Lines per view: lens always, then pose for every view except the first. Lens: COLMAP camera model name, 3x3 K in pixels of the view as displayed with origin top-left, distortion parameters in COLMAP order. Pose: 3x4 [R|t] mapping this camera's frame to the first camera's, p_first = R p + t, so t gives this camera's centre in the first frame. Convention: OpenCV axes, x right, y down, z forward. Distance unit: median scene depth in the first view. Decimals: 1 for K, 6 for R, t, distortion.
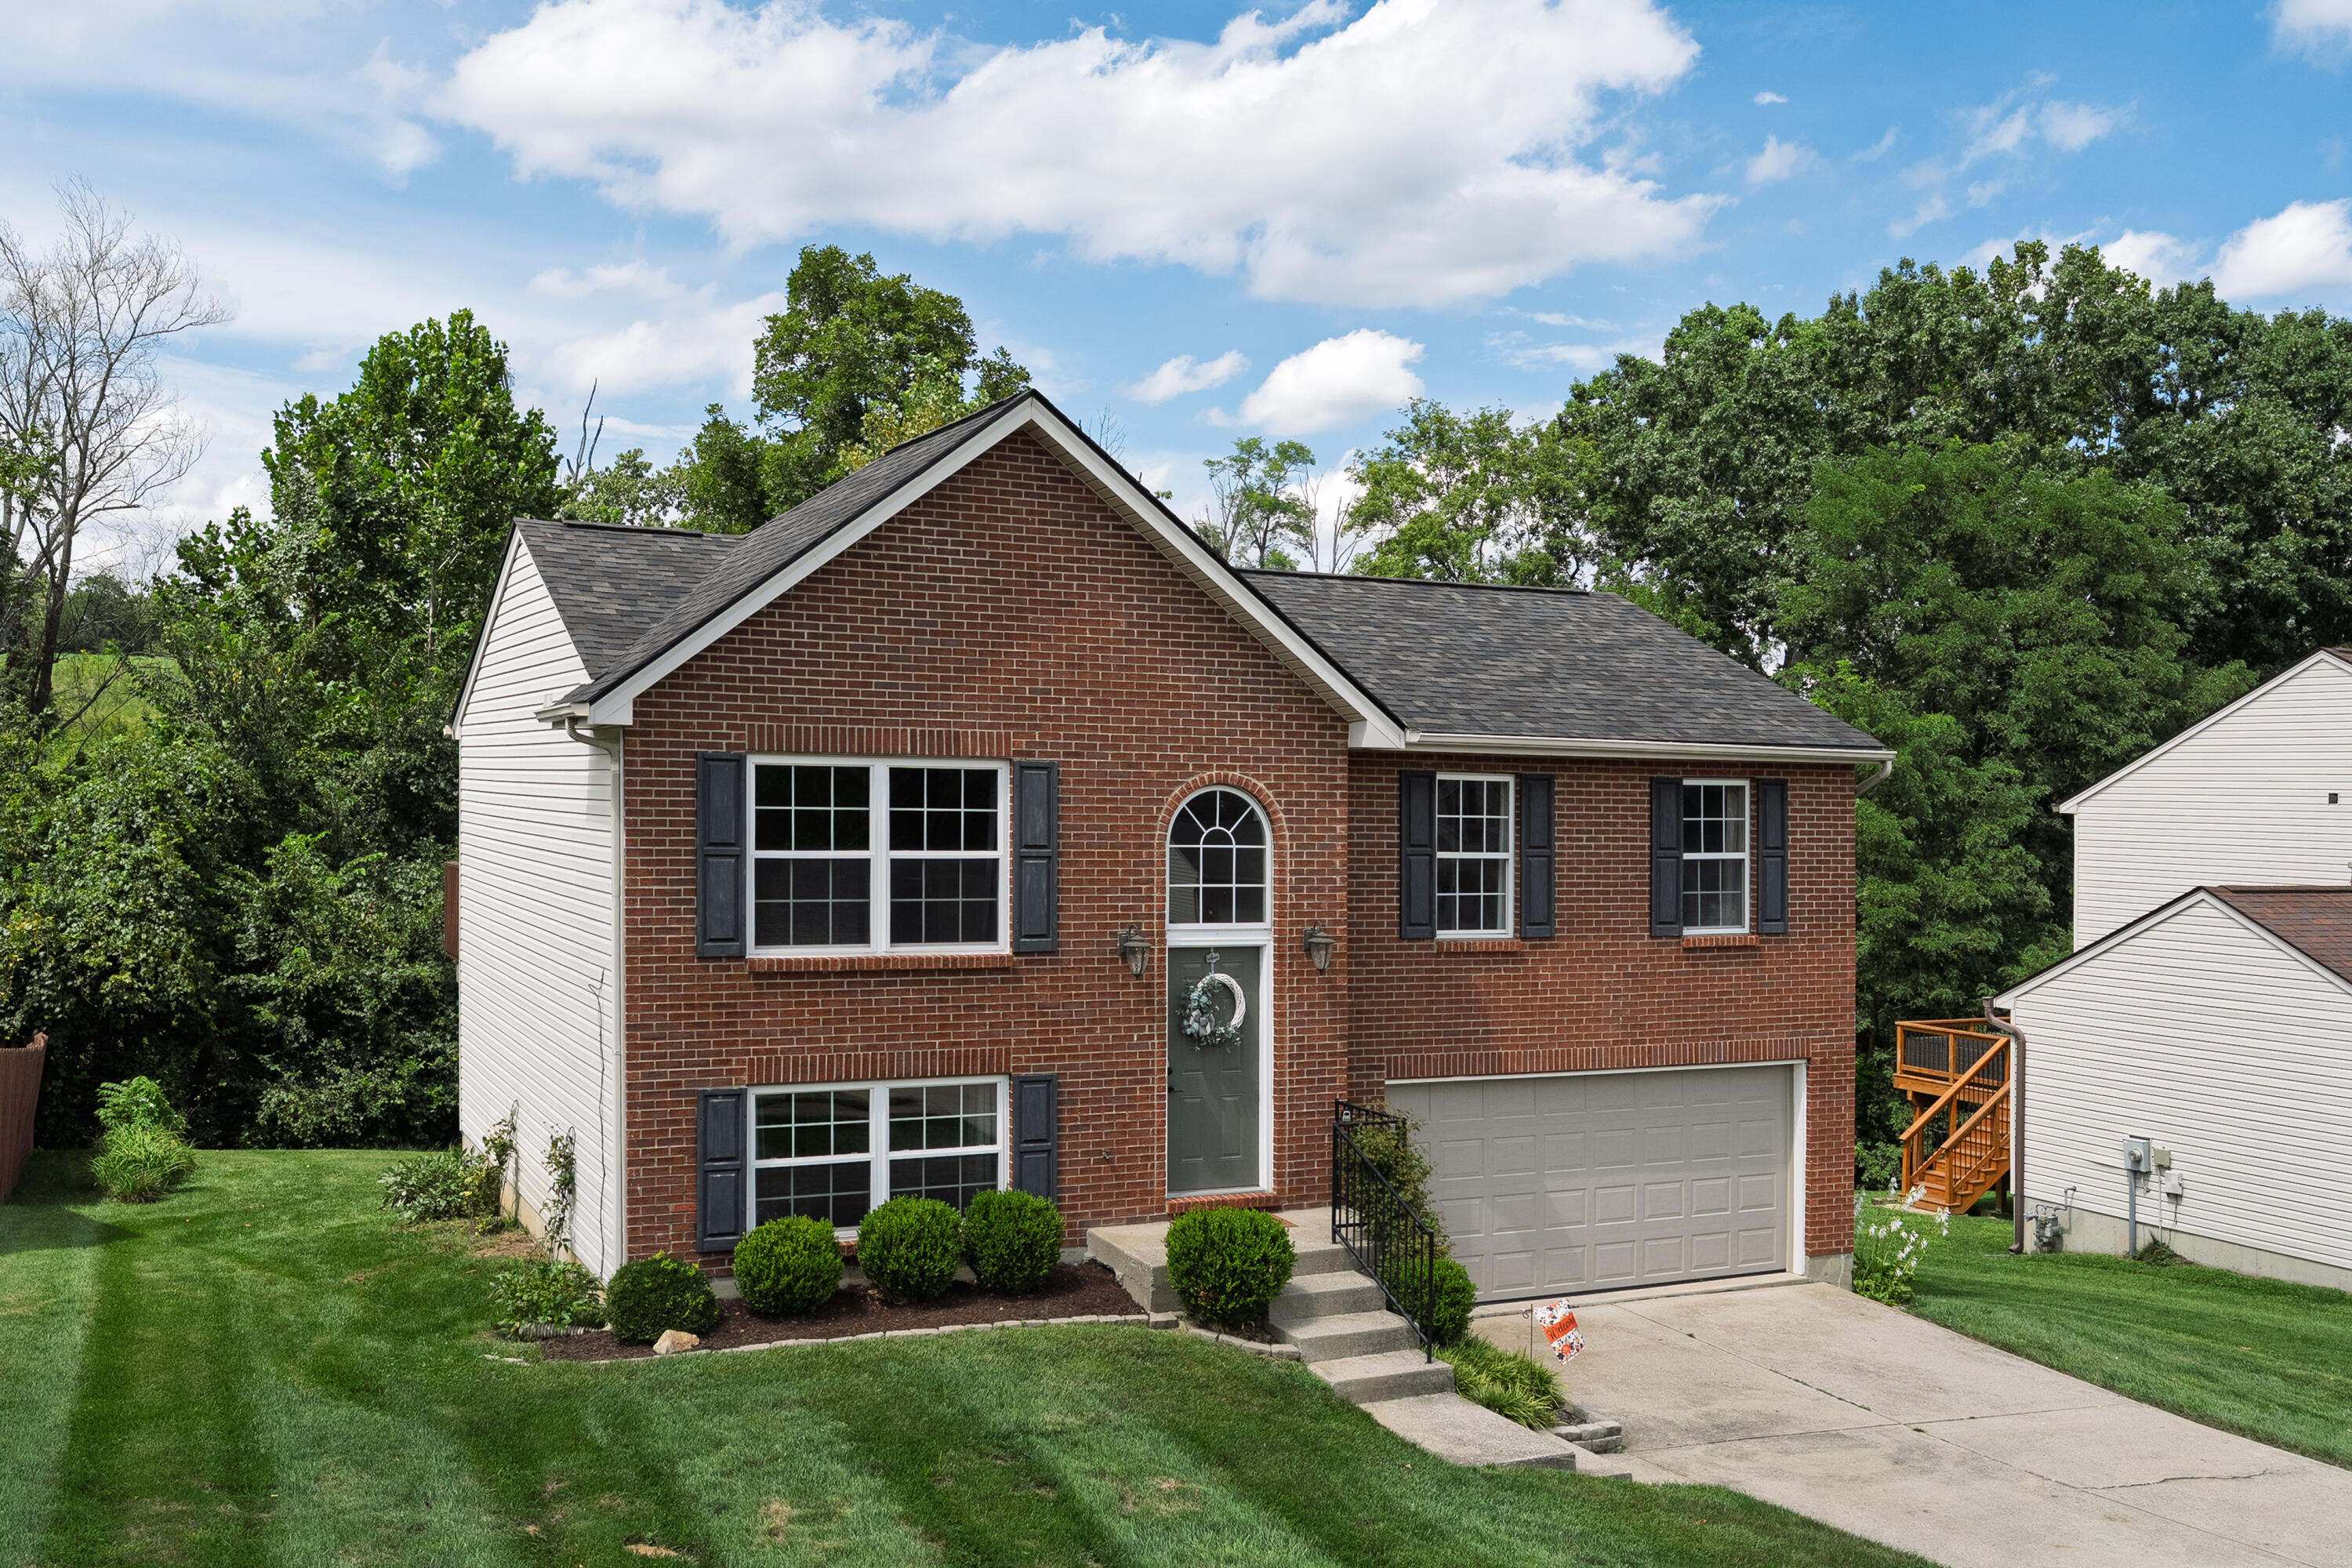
lens RADIAL K [[2144.5, 0, 1158.0], [0, 2144.5, 797.9], [0, 0, 1]] dist [-0.003567, 0.000000]
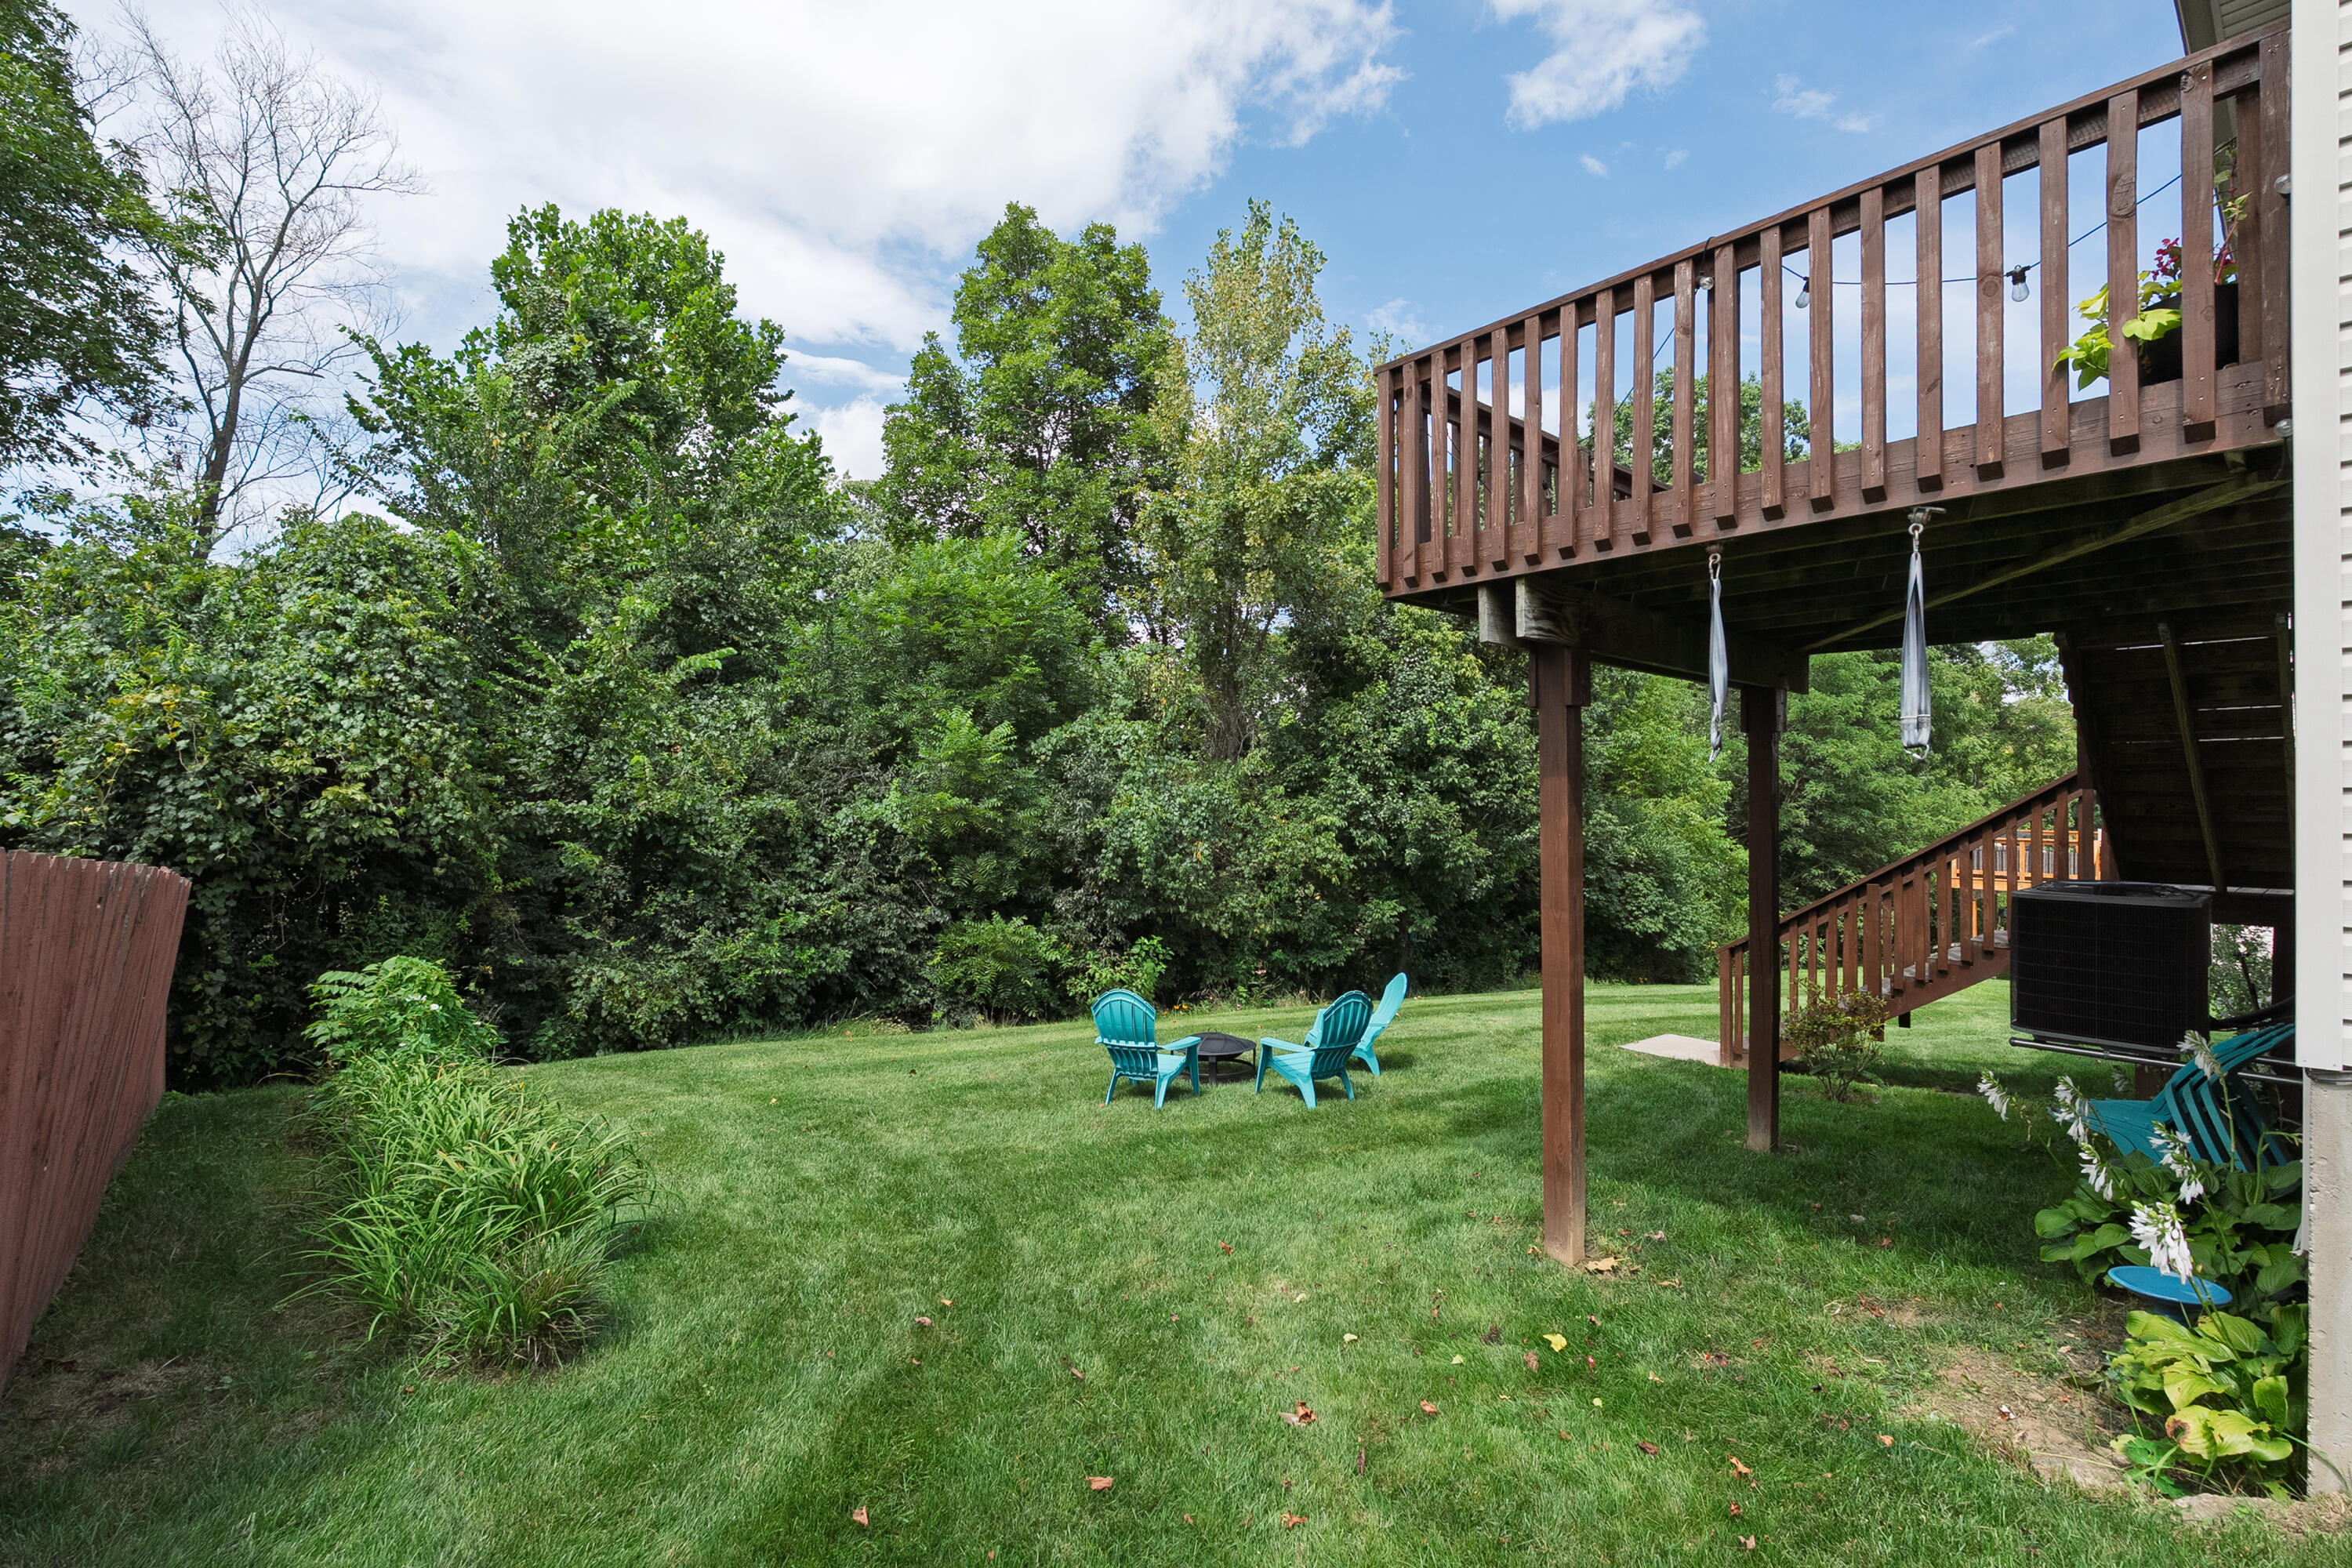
lens RADIAL K [[1036.9, 0, 1179.8], [0, 1036.9, 772.0], [0, 0, 1]] dist [-0.005027, 0.001454]
pose [[0.963236, -0.009655, 0.268483, -0.243303], [0.015360, 0.999699, -0.019156, 0.063086], [-0.268217, 0.022576, 0.963094, 0.476244]]
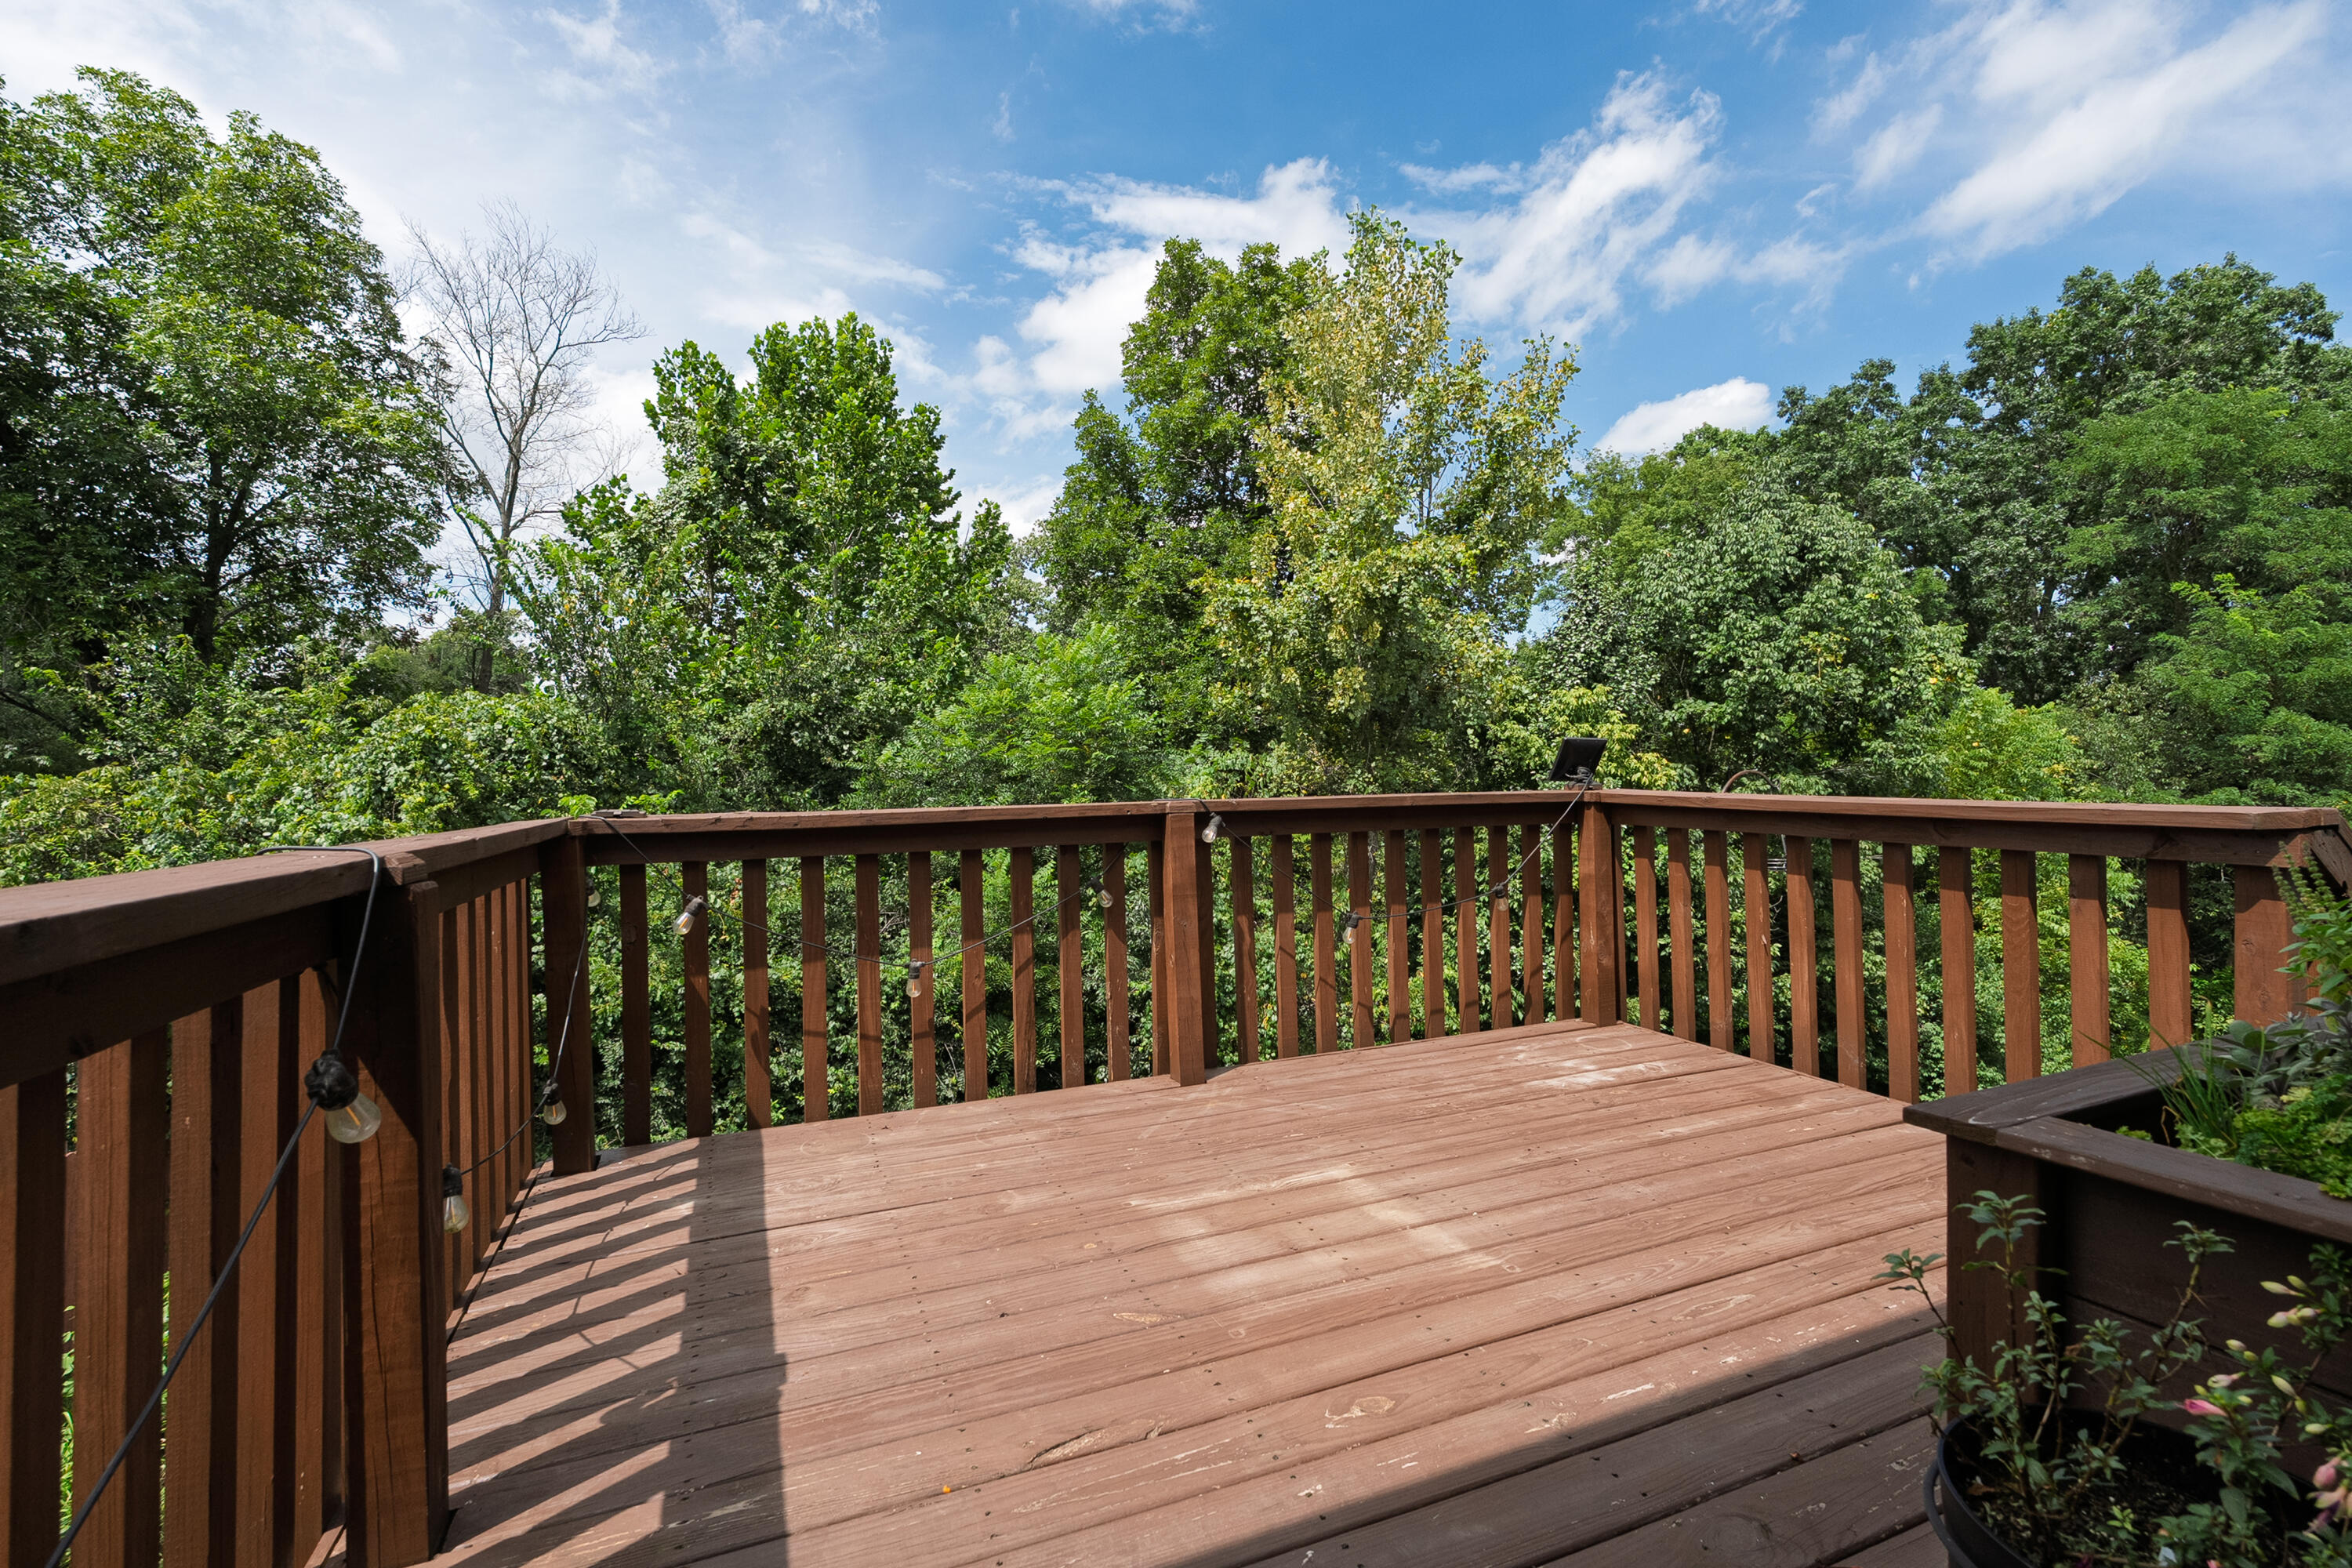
lens RADIAL K [[1036.9, 0, 1182.3], [0, 1036.9, 770.8], [0, 0, 1]] dist [-0.005027, 0.001454]
pose [[0.997833, -0.034635, -0.055942, -0.147007], [0.033930, 0.999333, -0.013513, 0.016436], [0.056372, 0.011585, 0.998343, 0.517815]]
